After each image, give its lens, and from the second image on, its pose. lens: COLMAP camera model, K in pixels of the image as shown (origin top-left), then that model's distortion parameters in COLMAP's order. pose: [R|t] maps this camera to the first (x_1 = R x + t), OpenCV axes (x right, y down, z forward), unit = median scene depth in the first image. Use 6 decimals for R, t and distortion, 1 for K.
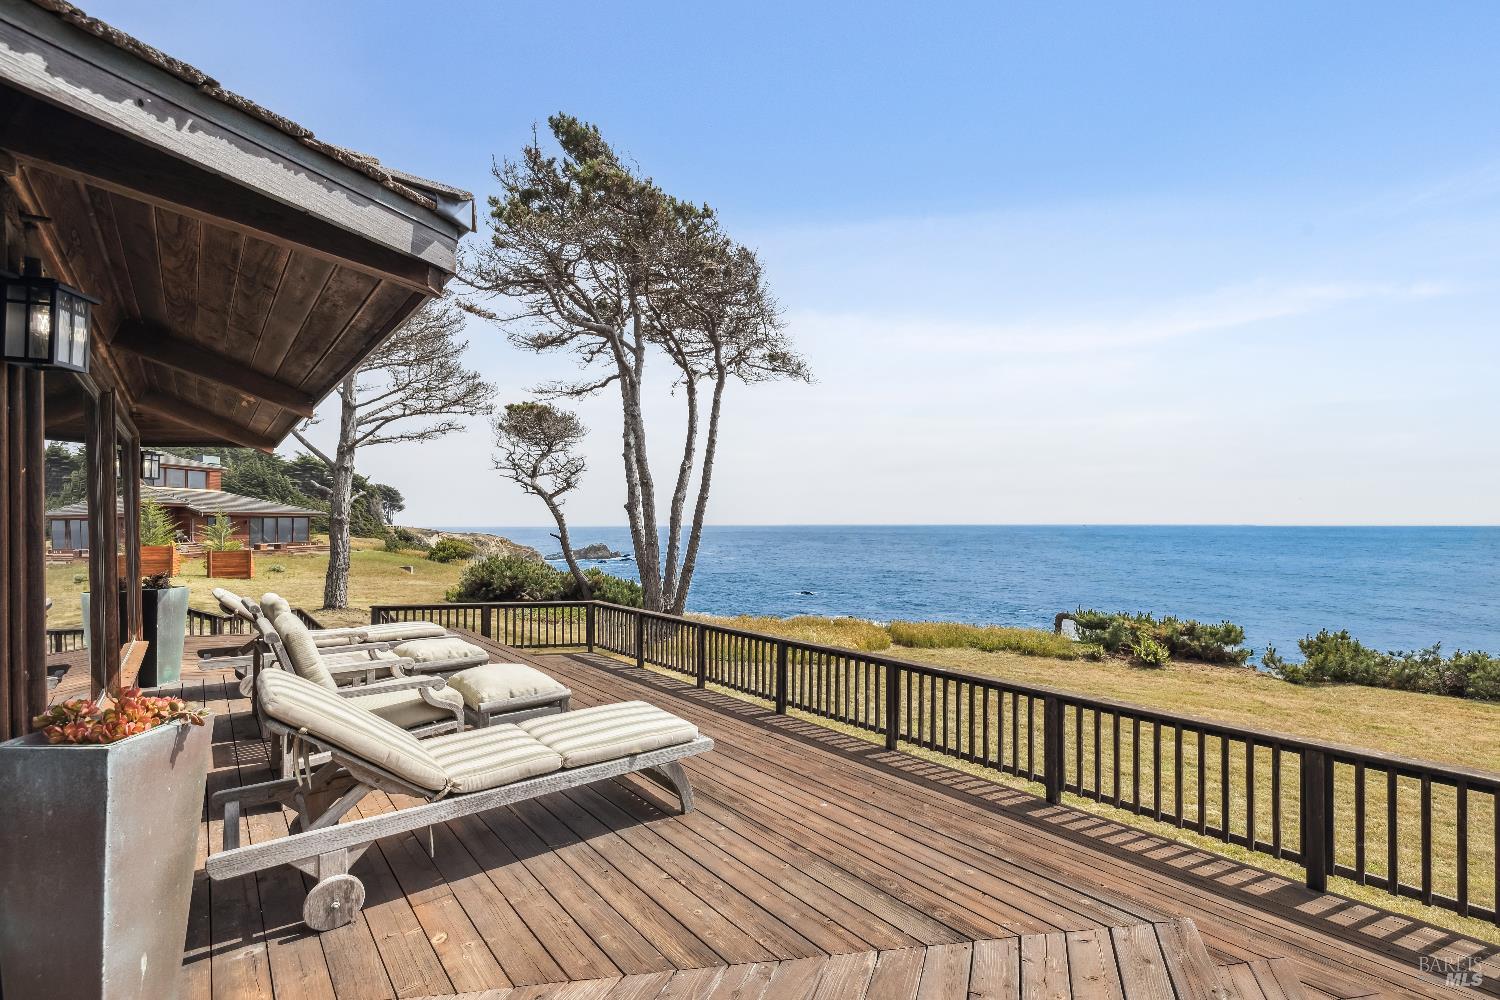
lens RADIAL K [[651.3, 0, 759.1], [0, 651.3, 519.6], [0, 0, 1]] dist [0.008829, -0.000060]
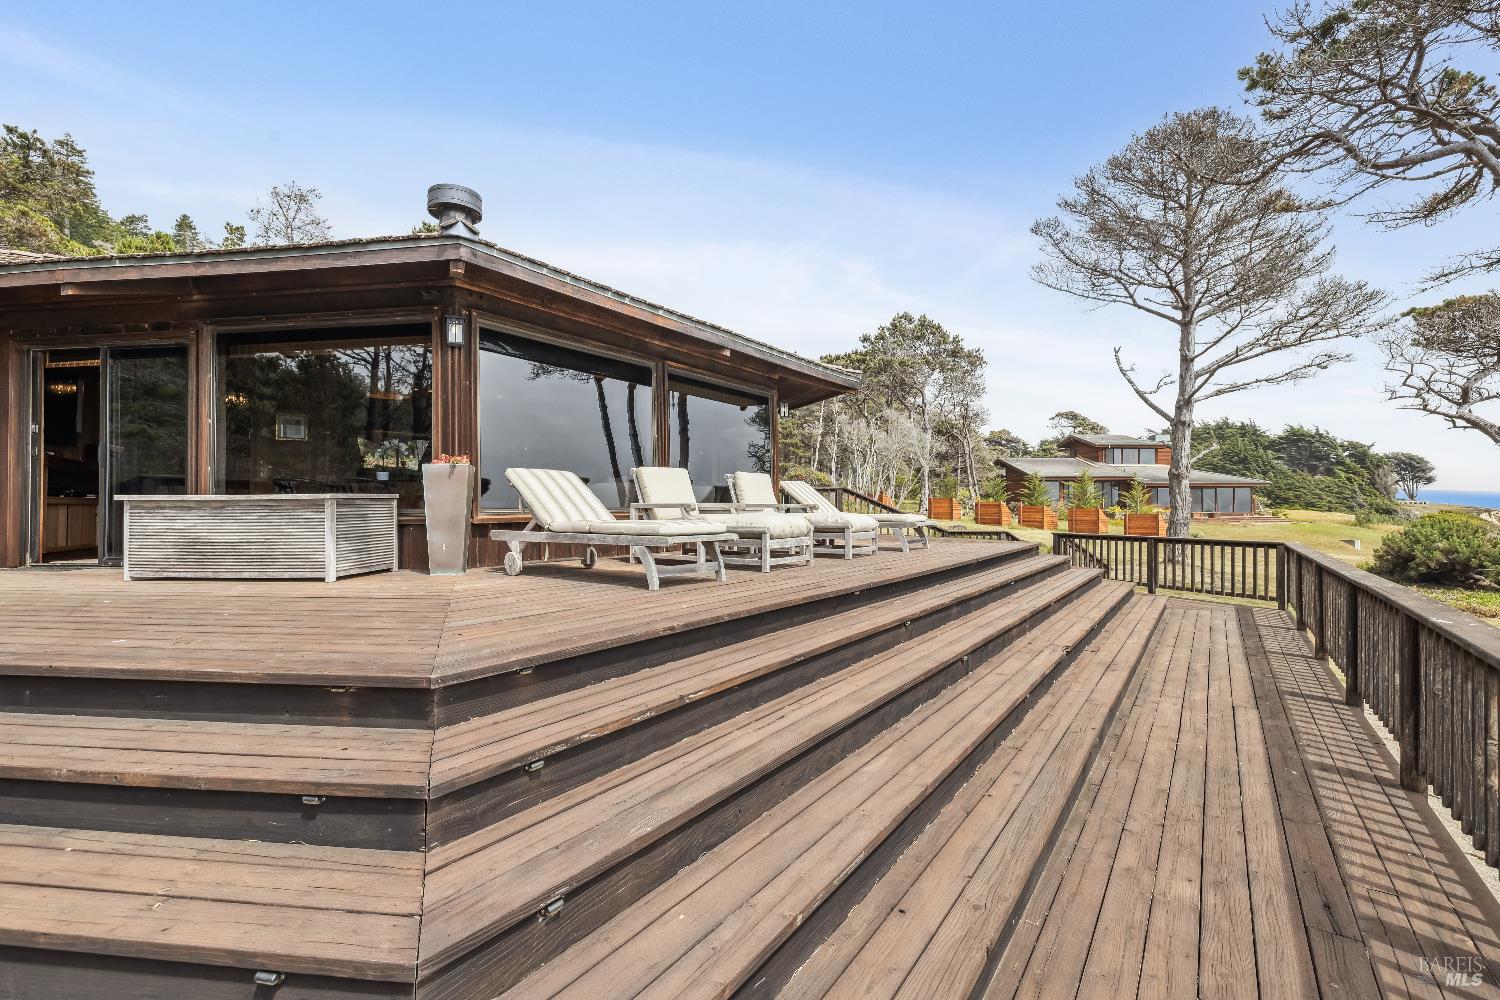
lens RADIAL K [[651.3, 0, 755.6], [0, 651.3, 496.5], [0, 0, 1]] dist [0.008829, -0.000060]
pose [[0.260683, -0.015551, -0.965299, 0.156905], [0.013157, 0.999835, -0.012554, 0.038327], [0.965335, -0.009428, 0.260845, 0.115894]]
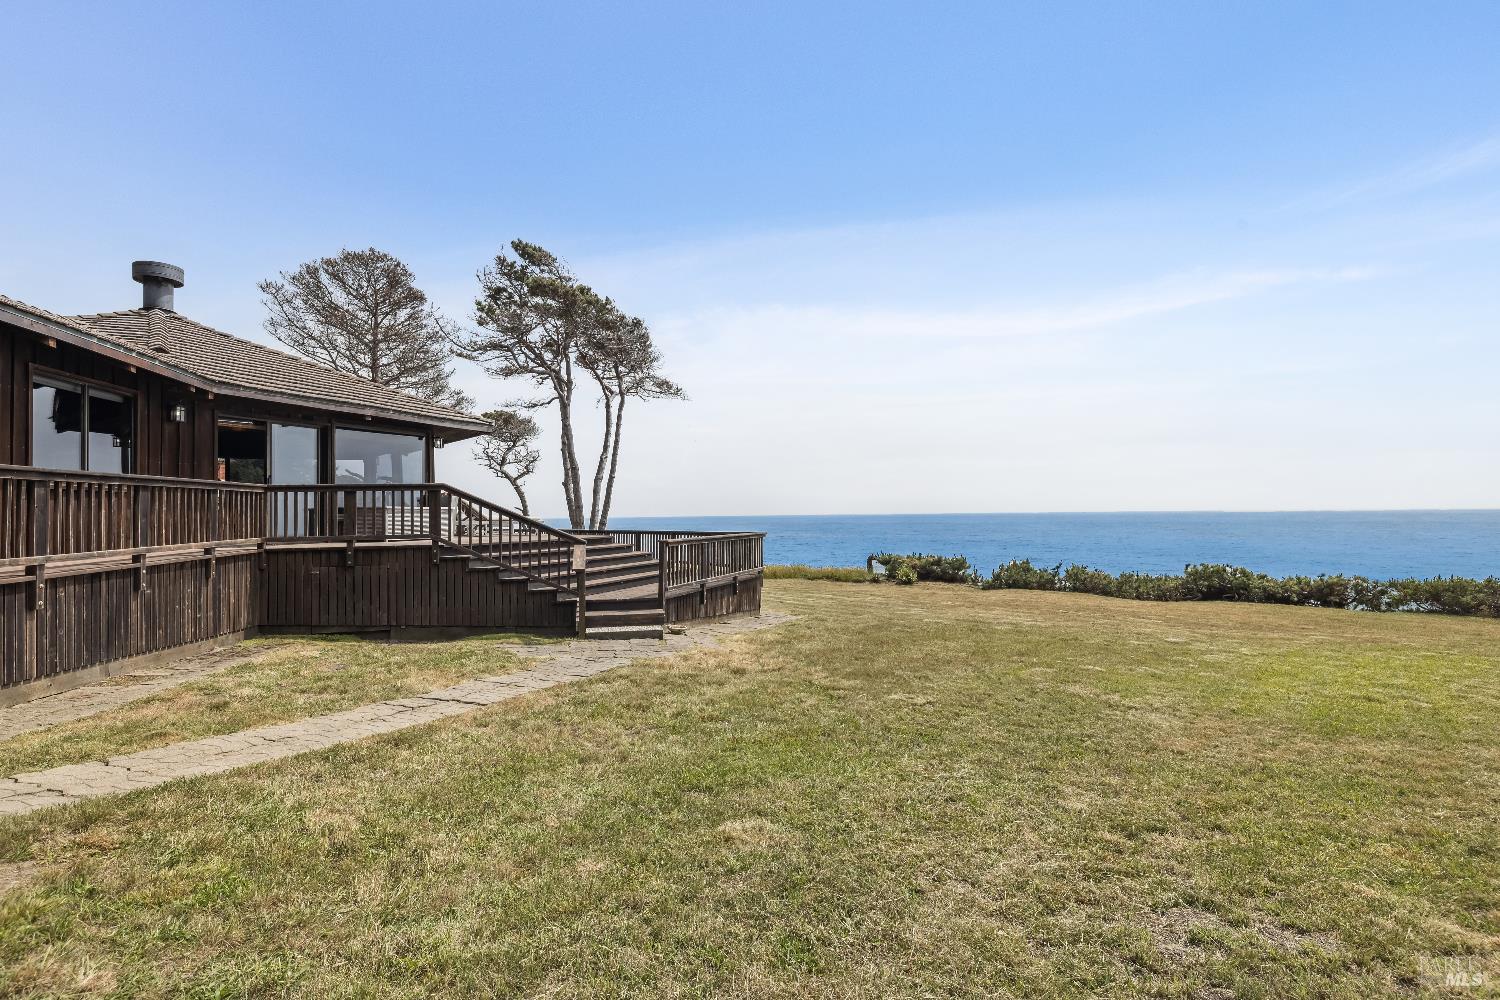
lens RADIAL K [[737.3, 0, 745.1], [0, 737.3, 493.3], [0, 0, 1]] dist [-0.004451, -0.000062]
pose [[0.999819, -0.012346, -0.014510, 0.219706], [0.012035, 0.999699, -0.021362, 0.038854], [0.014769, 0.021183, 0.999667, -0.637222]]
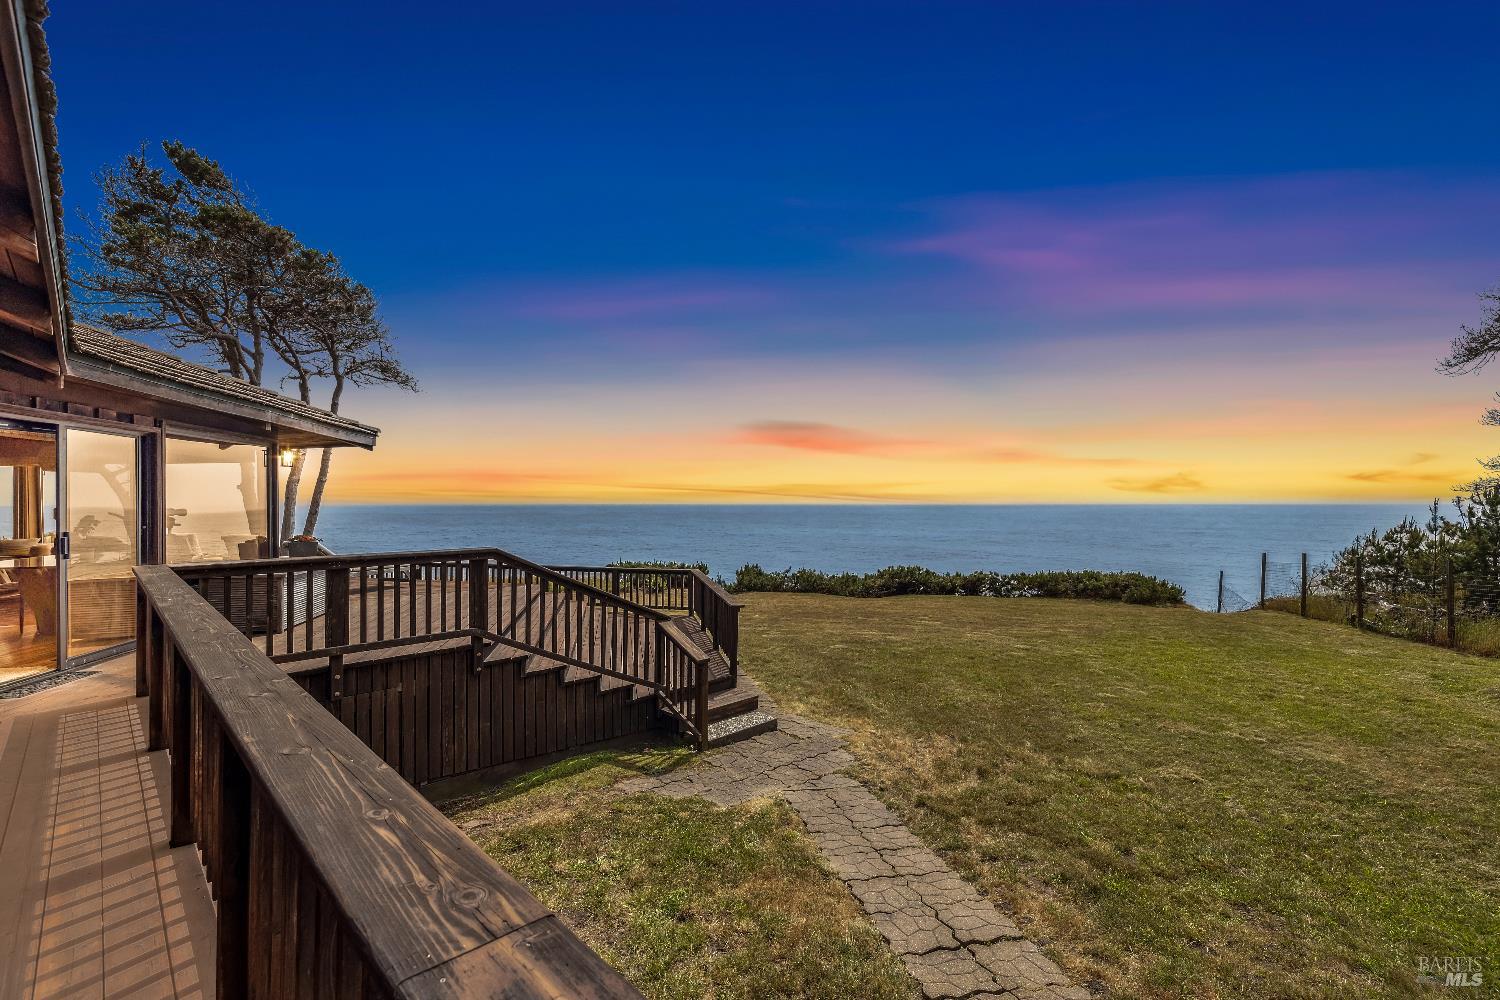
lens RADIAL K [[678.2, 0, 746.7], [0, 678.2, 501.8], [0, 0, 1]] dist [-0.000800, -0.000016]
pose [[0.847825, -0.000901, 0.530275, -0.073235], [-0.004076, 0.999958, 0.008216, -0.007087], [-0.530260, -0.009127, 0.847786, -0.439178]]
